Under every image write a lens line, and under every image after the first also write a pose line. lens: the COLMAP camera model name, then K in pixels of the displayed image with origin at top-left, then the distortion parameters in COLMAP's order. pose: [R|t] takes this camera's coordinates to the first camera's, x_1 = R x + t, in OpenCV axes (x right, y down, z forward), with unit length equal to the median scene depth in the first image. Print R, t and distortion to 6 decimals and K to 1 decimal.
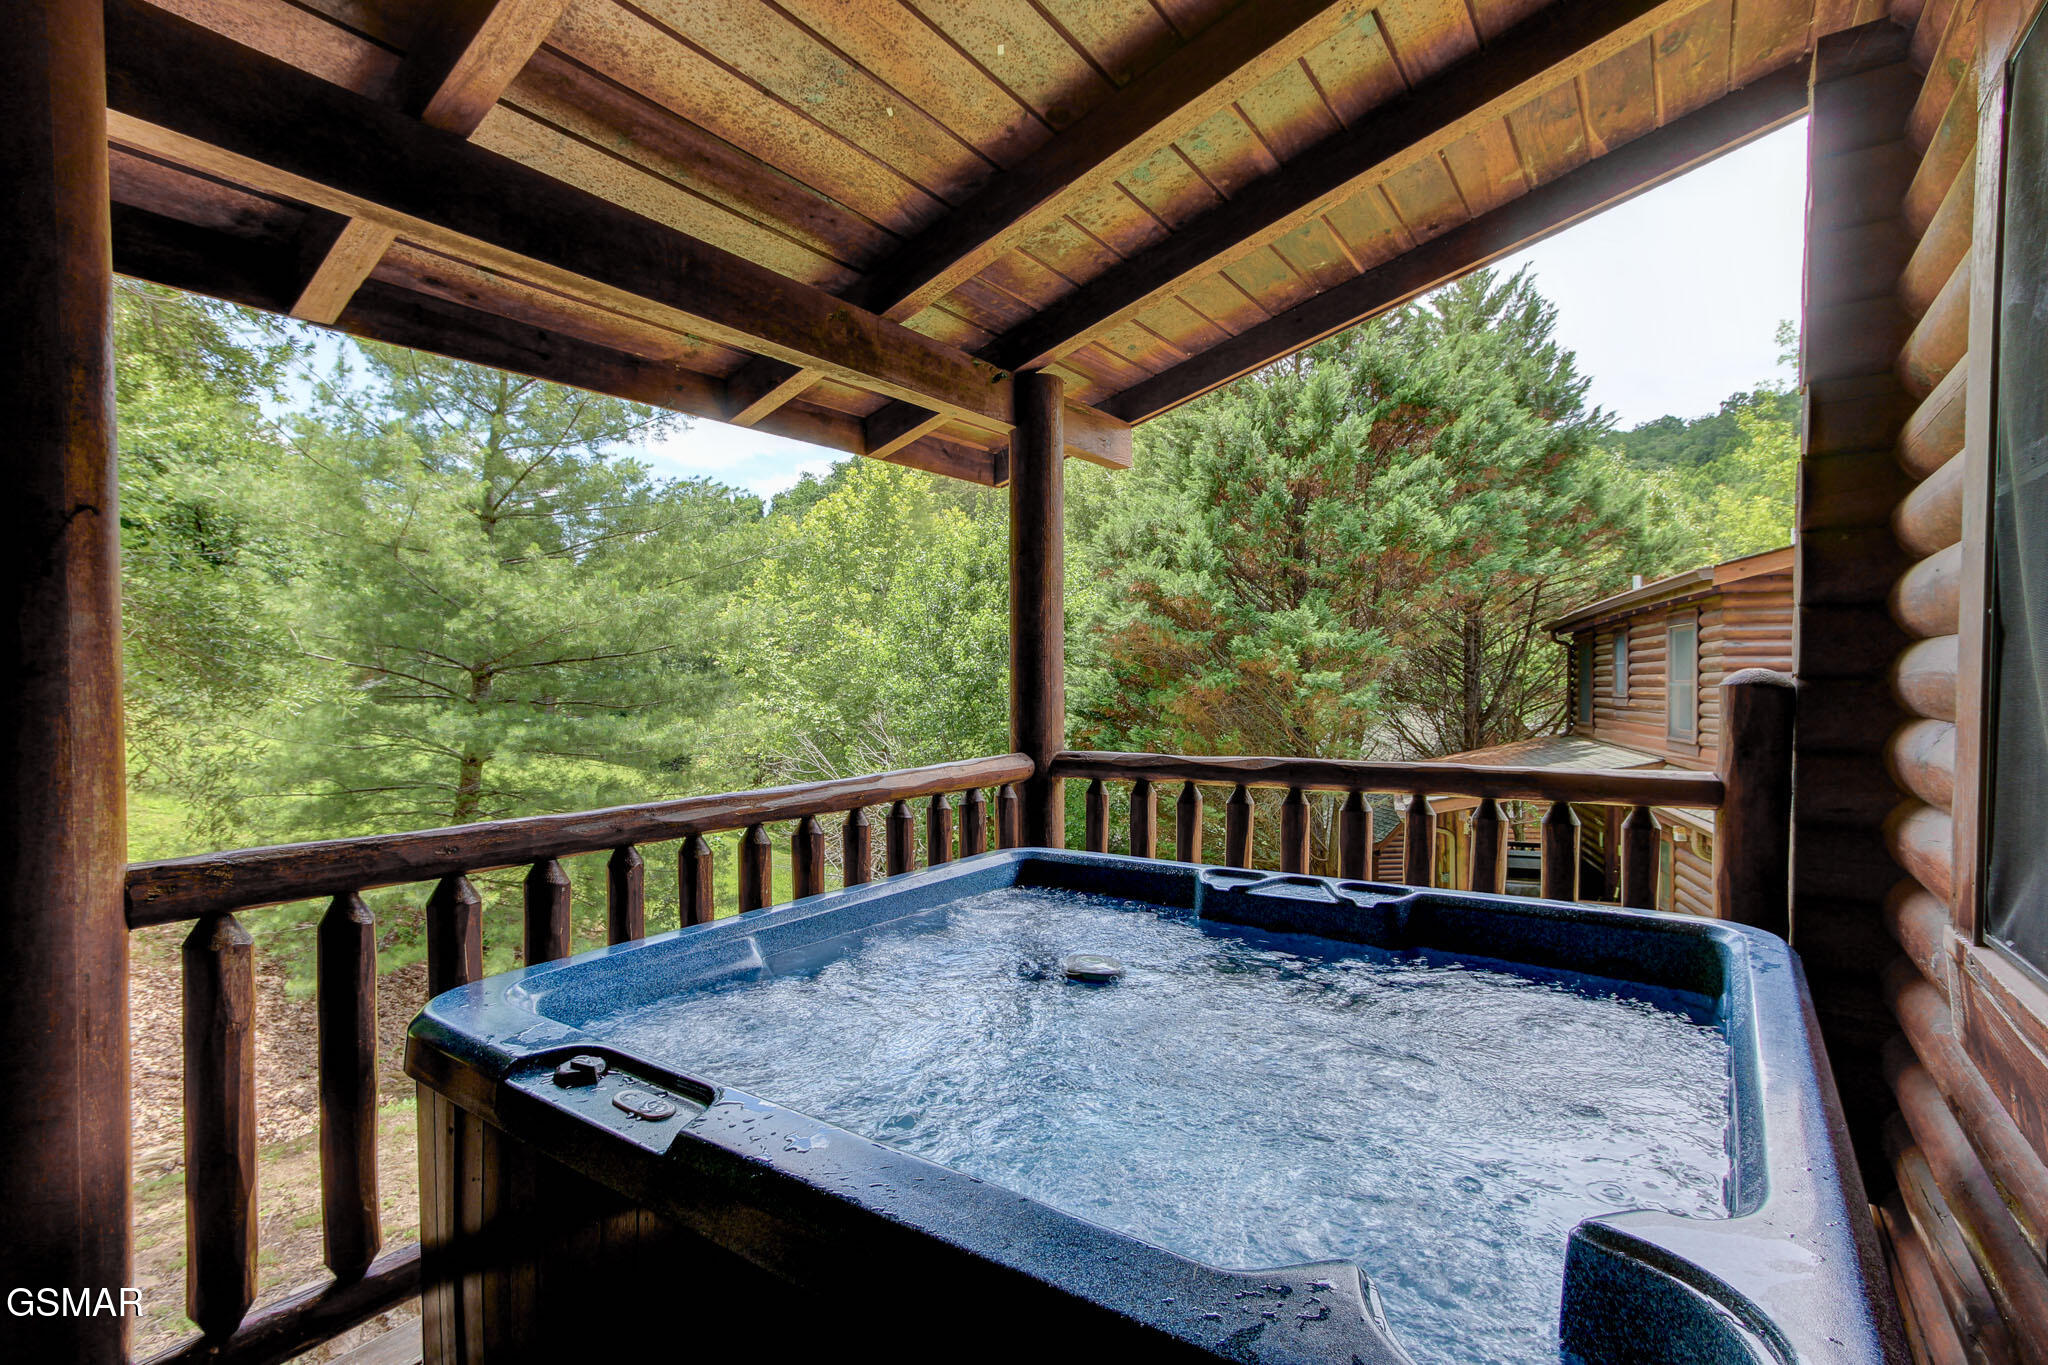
lens RADIAL K [[928.5, 0, 1026.7], [0, 928.5, 681.7], [0, 0, 1]] dist [-0.005901, 0.003420]
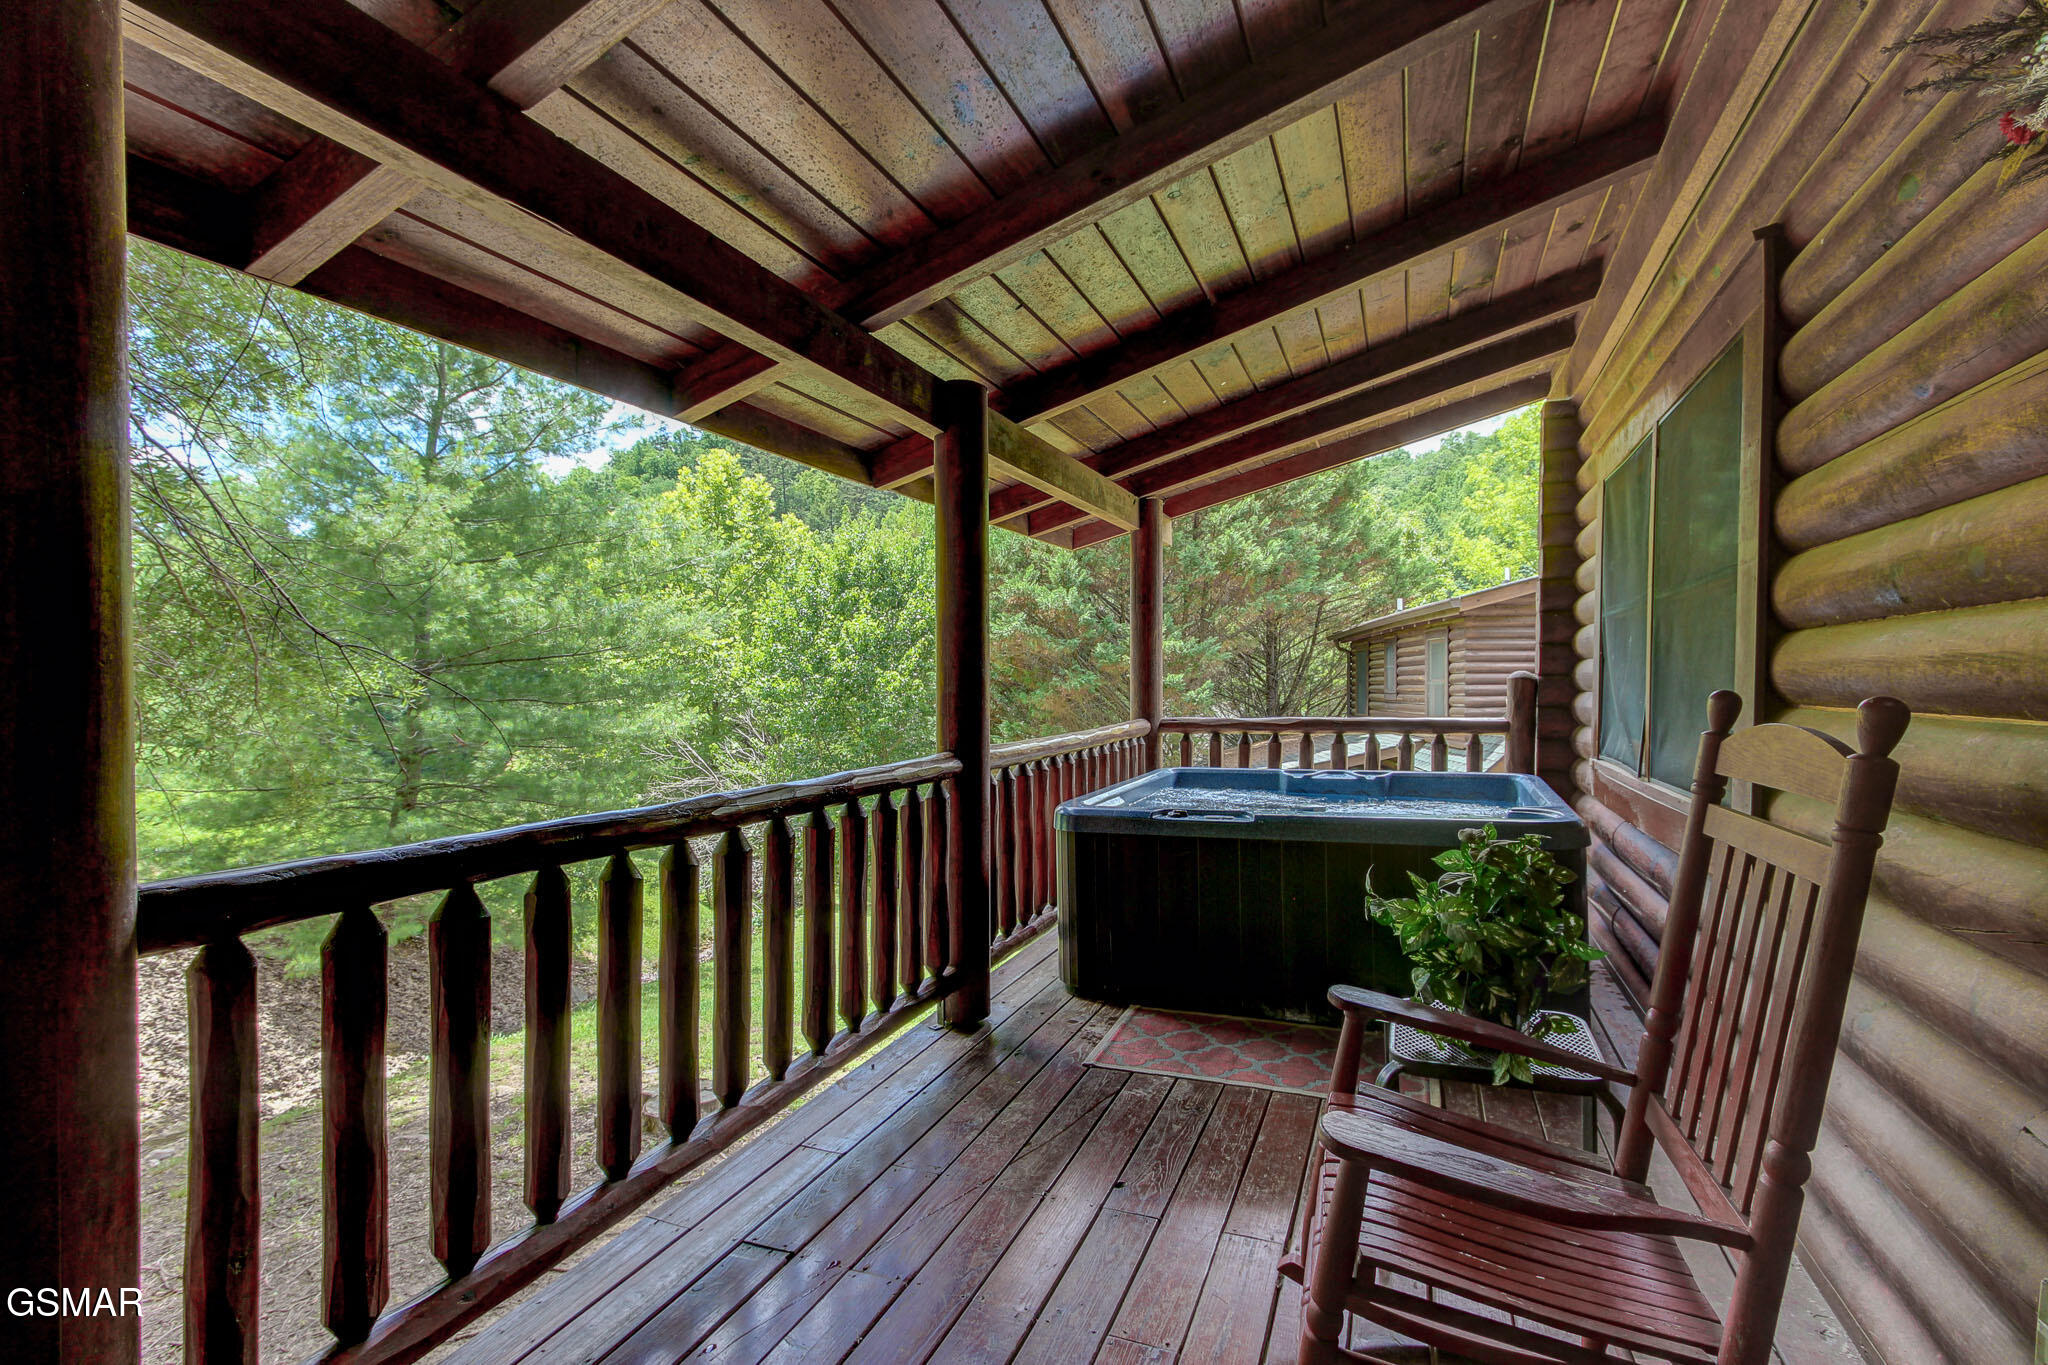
lens RADIAL K [[928.5, 0, 1021.8], [0, 928.5, 684.1], [0, 0, 1]] dist [-0.005901, 0.003420]
pose [[0.976069, 0.000061, 0.217462, -0.127895], [-0.000353, 0.999999, 0.001303, 0.002248], [-0.217461, -0.001349, 0.976068, -0.134791]]
